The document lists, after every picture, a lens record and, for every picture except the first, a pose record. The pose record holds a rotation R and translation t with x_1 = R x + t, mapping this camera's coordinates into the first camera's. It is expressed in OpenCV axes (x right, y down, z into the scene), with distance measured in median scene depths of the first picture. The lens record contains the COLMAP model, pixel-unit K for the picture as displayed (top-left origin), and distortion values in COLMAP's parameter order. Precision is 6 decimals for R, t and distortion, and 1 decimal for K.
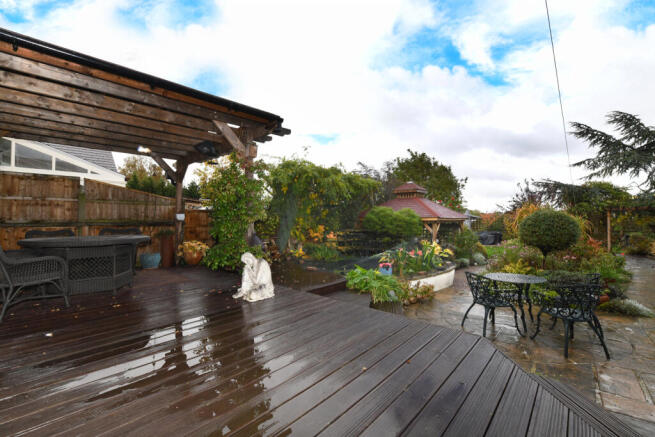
lens RADIAL K [[278.5, 0, 327.9], [0, 278.5, 216.5], [0, 0, 1]] dist [-0.001457, -0.006897]
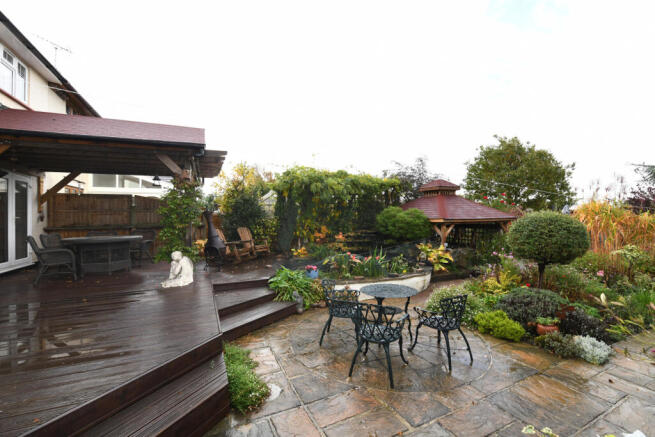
lens RADIAL K [[278.5, 0, 327.9], [0, 278.5, 216.5], [0, 0, 1]] dist [-0.001457, -0.006897]
pose [[0.923482, -0.007168, -0.383575, 0.376830], [0.012657, 0.999850, 0.011787, -0.018329], [0.383433, -0.015740, 0.923435, 0.023960]]
